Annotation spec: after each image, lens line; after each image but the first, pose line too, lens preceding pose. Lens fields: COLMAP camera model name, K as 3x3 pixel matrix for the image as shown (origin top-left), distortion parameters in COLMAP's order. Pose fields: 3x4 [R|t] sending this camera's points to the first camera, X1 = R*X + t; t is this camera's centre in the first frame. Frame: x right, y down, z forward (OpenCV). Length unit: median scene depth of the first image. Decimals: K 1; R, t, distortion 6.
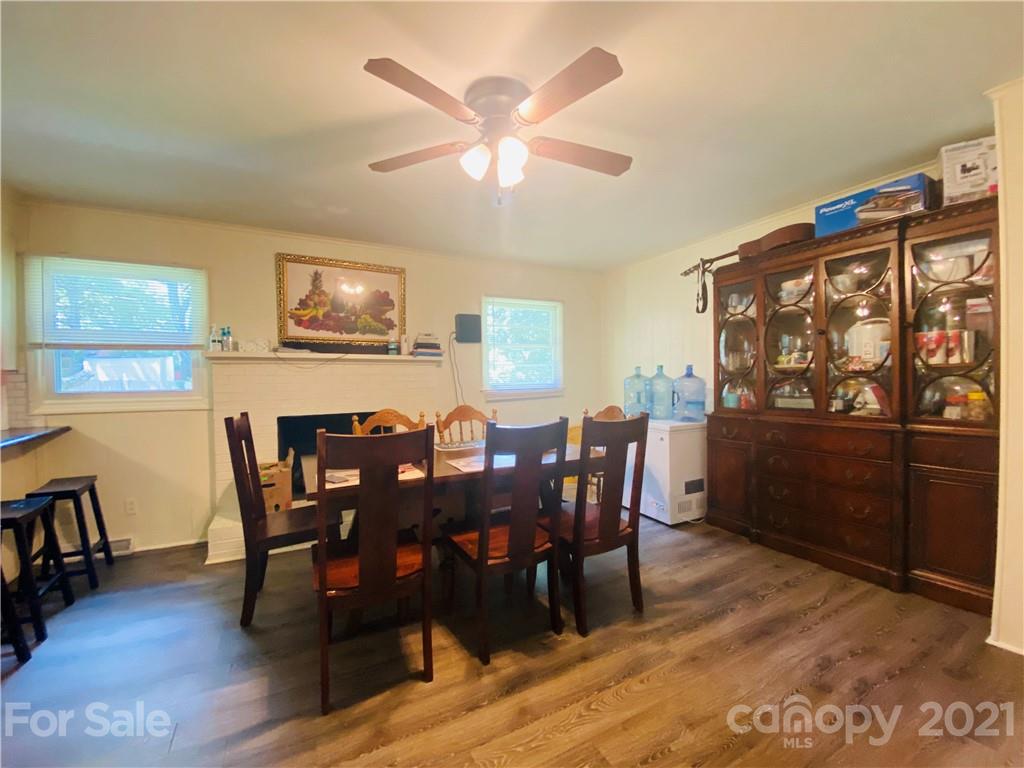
lens RADIAL K [[420.7, 0, 512.0], [0, 420.7, 384.0], [0, 0, 1]] dist [0.032034, -0.028080]
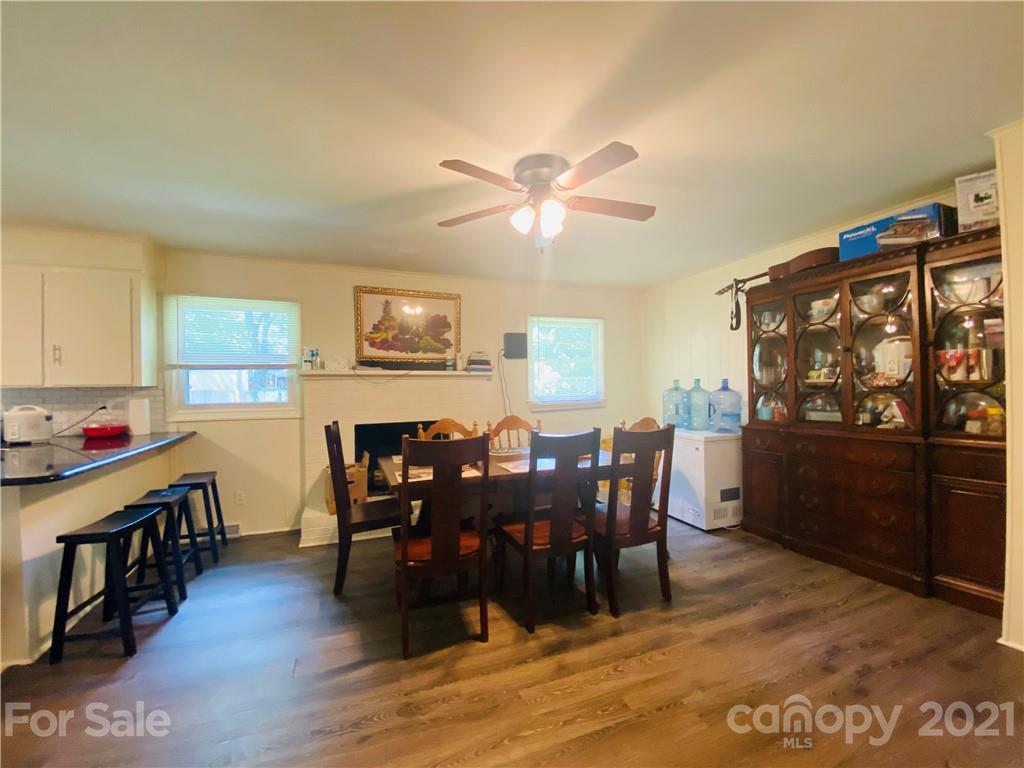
lens RADIAL K [[420.7, 0, 512.0], [0, 420.7, 384.0], [0, 0, 1]] dist [0.032034, -0.028080]
pose [[0.993883, -0.002034, -0.110419, 0.013538], [-0.000152, 0.999804, -0.019778, -0.016201], [0.110438, 0.019674, 0.993688, -0.158857]]
